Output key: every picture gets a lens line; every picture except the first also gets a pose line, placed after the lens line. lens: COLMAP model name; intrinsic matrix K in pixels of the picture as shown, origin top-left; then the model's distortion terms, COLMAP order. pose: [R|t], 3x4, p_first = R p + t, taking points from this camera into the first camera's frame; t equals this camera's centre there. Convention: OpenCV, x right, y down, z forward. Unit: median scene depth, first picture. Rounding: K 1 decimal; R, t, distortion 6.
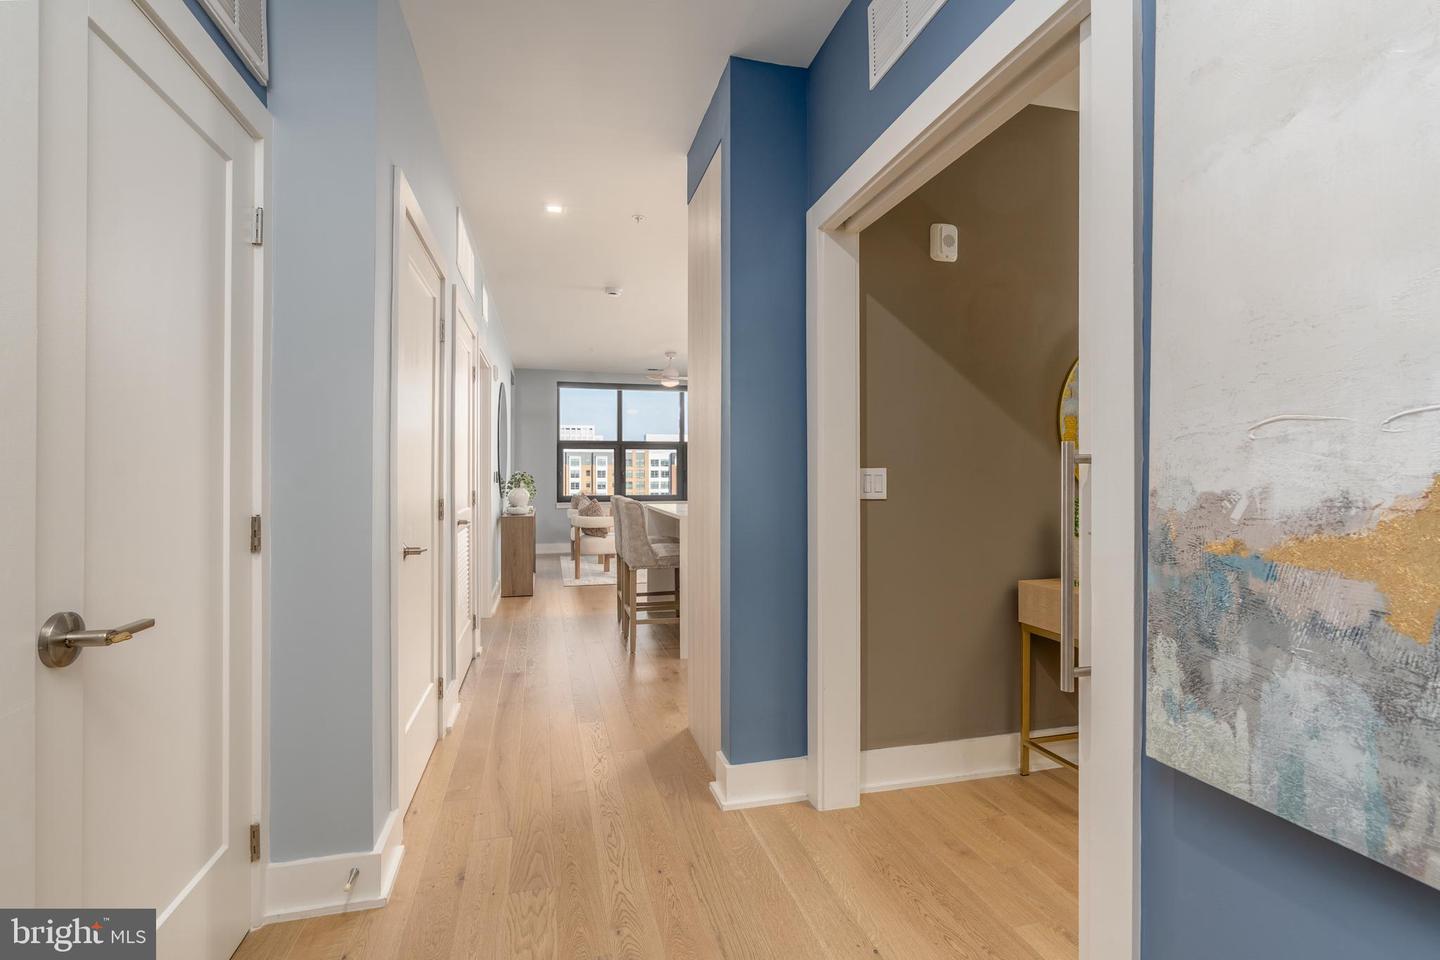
lens RADIAL K [[665.7, 0, 721.8], [0, 665.7, 475.0], [0, 0, 1]] dist [-0.000086, 0.000455]
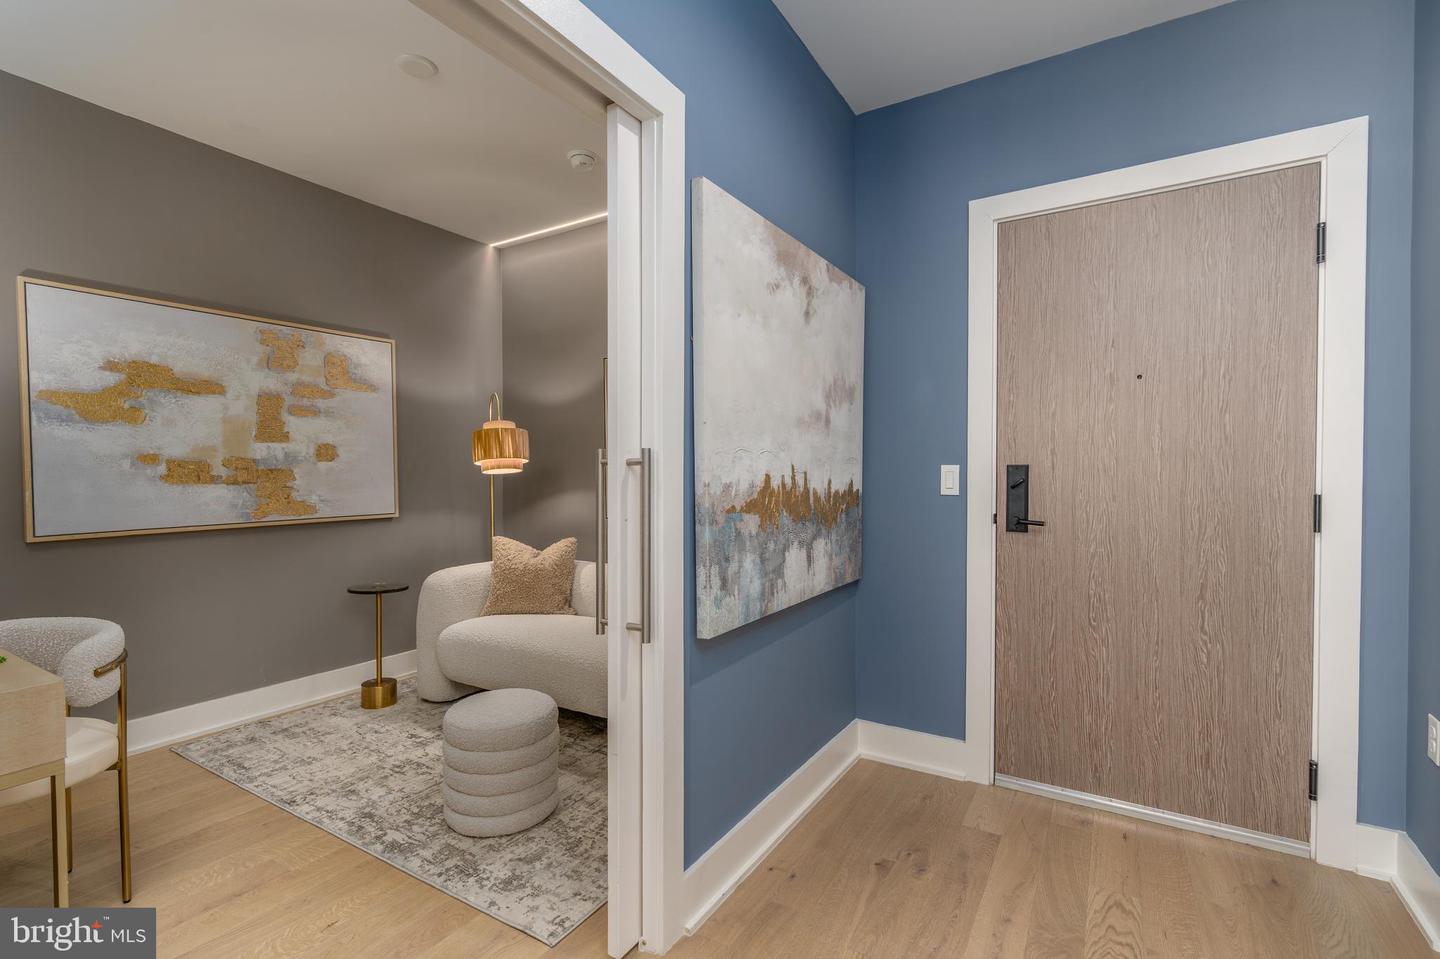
lens RADIAL K [[665.7, 0, 721.8], [0, 665.7, 474.5], [0, 0, 1]] dist [-0.000086, 0.000455]
pose [[-0.692267, -0.005992, 0.721617, -0.138262], [-0.004606, 0.999982, 0.003885, -0.001377], [-0.721627, -0.000634, -0.692282, 0.488551]]
